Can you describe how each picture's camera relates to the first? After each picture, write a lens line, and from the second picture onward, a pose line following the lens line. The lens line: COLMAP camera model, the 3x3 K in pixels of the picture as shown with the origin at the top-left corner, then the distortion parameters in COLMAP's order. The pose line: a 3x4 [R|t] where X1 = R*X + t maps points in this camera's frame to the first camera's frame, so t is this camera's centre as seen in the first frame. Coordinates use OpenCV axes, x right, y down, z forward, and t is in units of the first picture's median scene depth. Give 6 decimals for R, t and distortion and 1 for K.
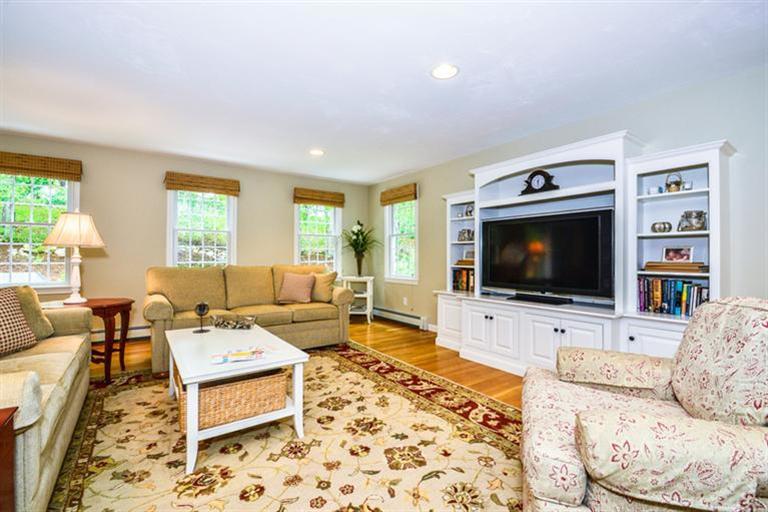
lens RADIAL K [[337.1, 0, 385.2], [0, 337.1, 255.2], [0, 0, 1]] dist [0.003706, -0.008727]
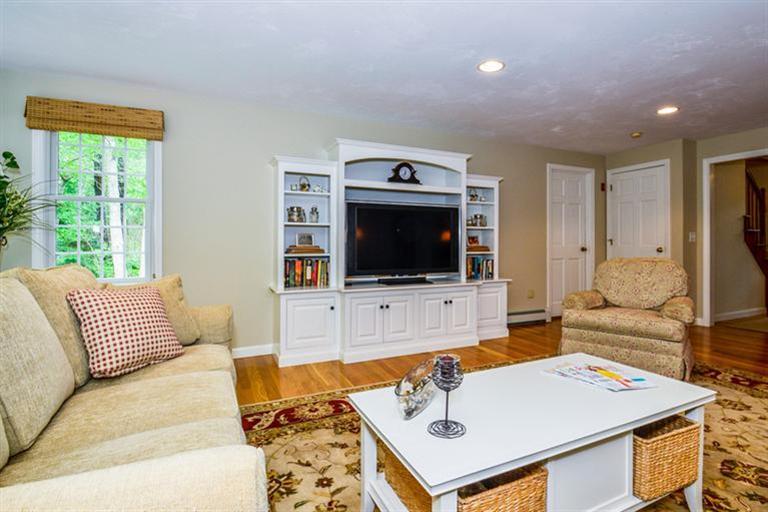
lens RADIAL K [[394.2, 0, 406.9], [0, 394.2, 248.1], [0, 0, 1]] dist [-0.007537, -0.001086]
pose [[0.169527, -0.014449, 0.985420, -0.934146], [-0.003288, 0.999879, 0.015226, 0.004394], [-0.985520, -0.005821, 0.169459, 0.913497]]
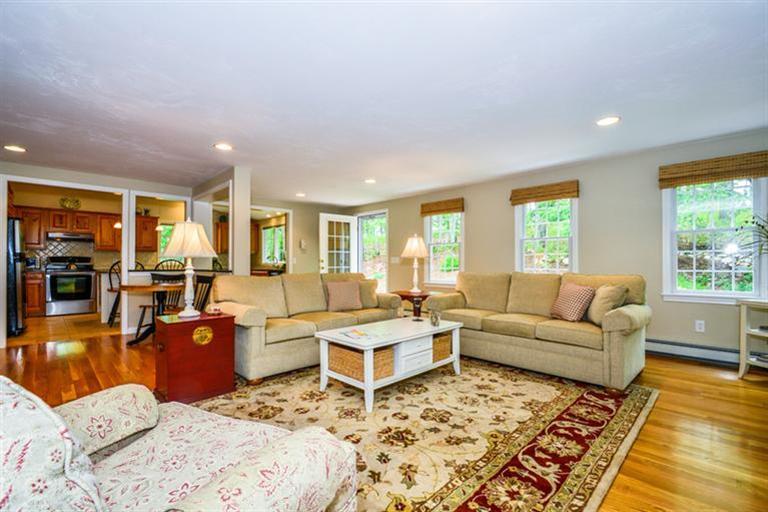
lens RADIAL K [[337.1, 0, 382.2], [0, 337.1, 255.7], [0, 0, 1]] dist [0.003706, -0.008727]
pose [[0.168683, -0.026987, -0.985301, 0.690283], [0.005436, 0.999635, -0.026449, 0.008481], [0.985655, -0.000895, 0.168768, 0.604126]]
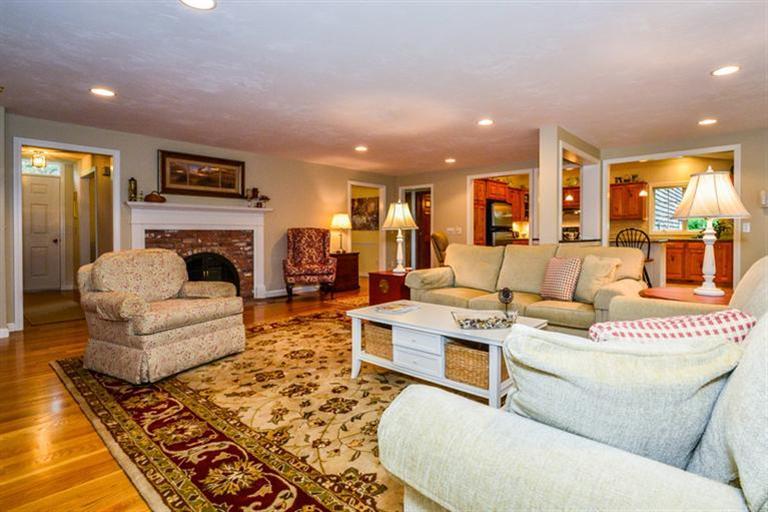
lens RADIAL K [[394.2, 0, 433.4], [0, 394.2, 232.8], [0, 0, 1]] dist [-0.007537, -0.001086]
pose [[-0.959581, -0.001462, -0.281428, -0.086750], [-0.001245, 0.999999, -0.000951, 0.000118], [0.281429, -0.000563, -0.959582, 1.785670]]
